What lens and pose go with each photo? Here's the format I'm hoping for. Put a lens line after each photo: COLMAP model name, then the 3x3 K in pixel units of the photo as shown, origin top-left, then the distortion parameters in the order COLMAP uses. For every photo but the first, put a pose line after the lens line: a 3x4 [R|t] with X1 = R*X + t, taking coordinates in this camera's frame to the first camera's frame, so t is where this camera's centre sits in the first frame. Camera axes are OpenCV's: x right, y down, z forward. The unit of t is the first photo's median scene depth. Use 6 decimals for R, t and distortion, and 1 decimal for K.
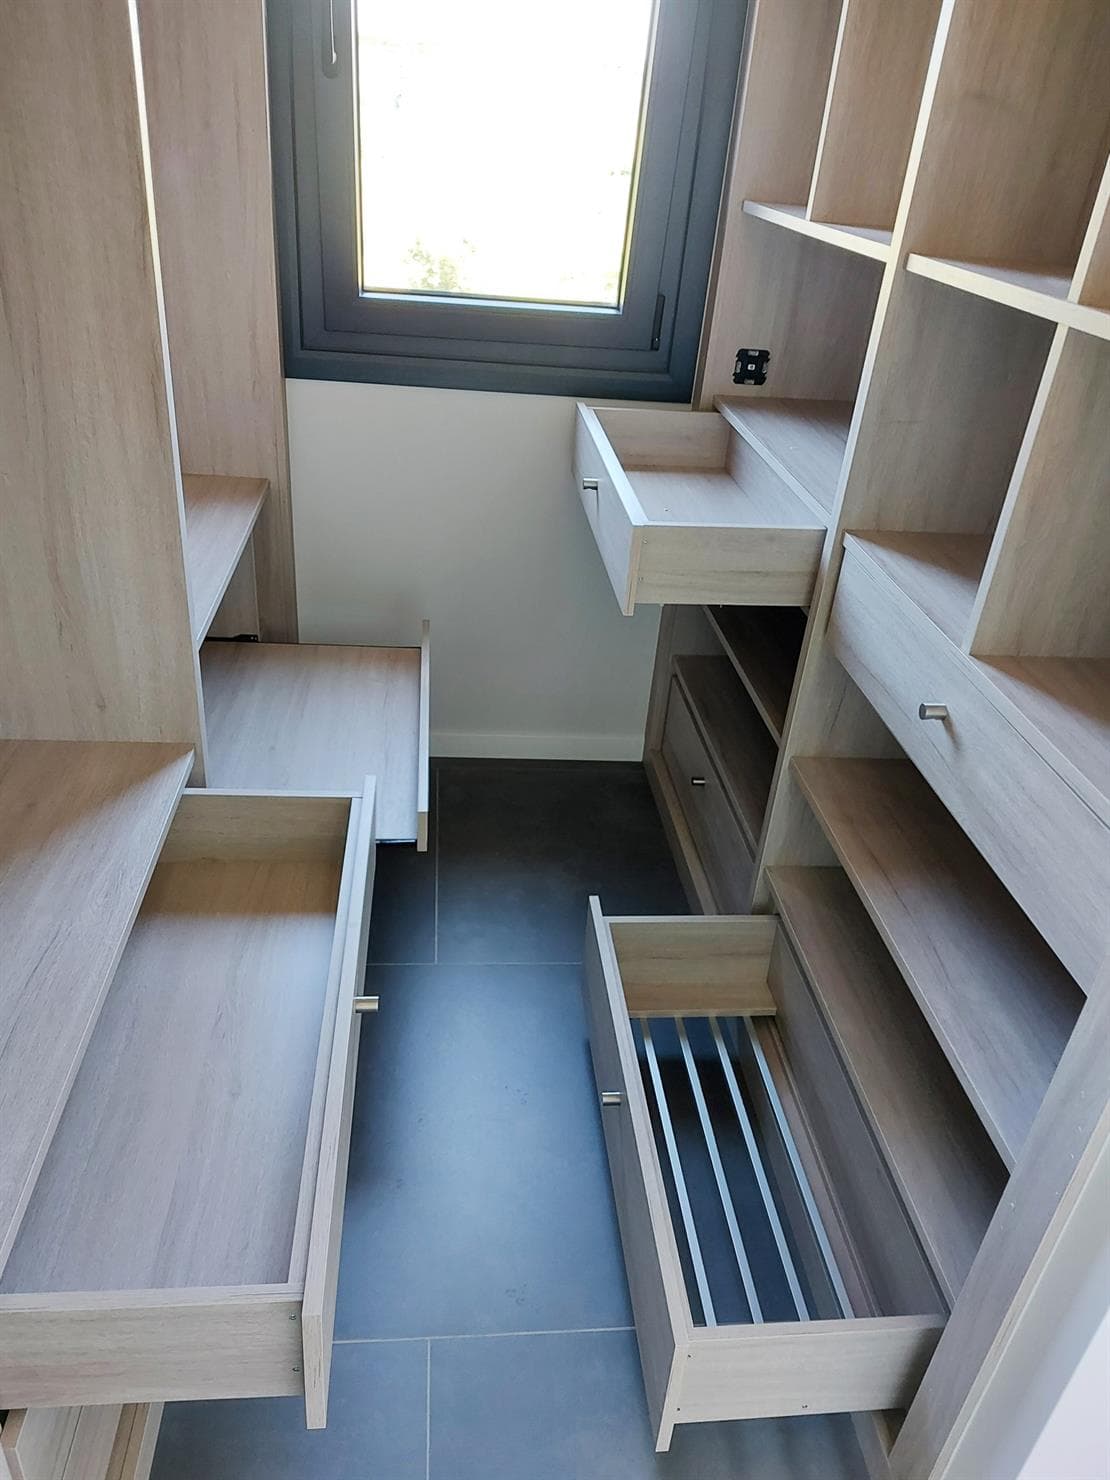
lens RADIAL K [[1093.8, 0, 555.0], [0, 1093.8, 740.0], [0, 0, 1]] dist [0.028566, -0.003075]
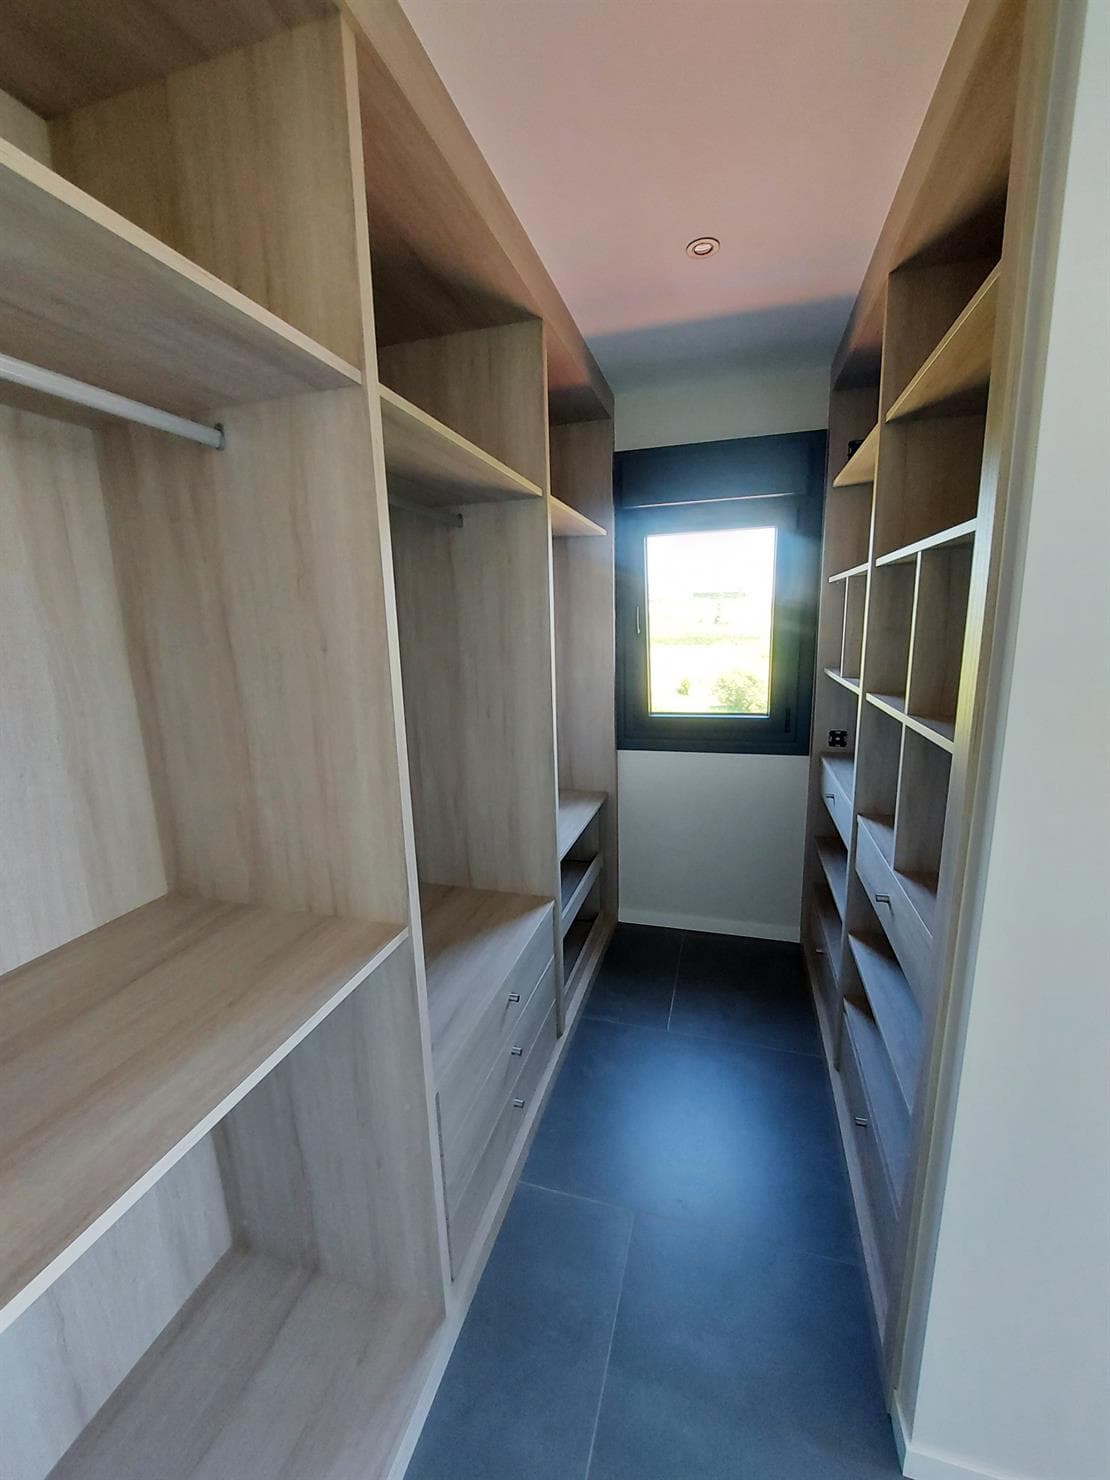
lens RADIAL K [[598.4, 0, 555.0], [0, 598.4, 740.0], [0, 0, 1]] dist [-0.000255, -0.000008]
pose [[0.922958, -0.030775, -0.383669, 0.135989], [-0.095251, 0.947532, -0.305139, 0.058967], [0.372929, 0.318176, 0.871601, -0.186295]]
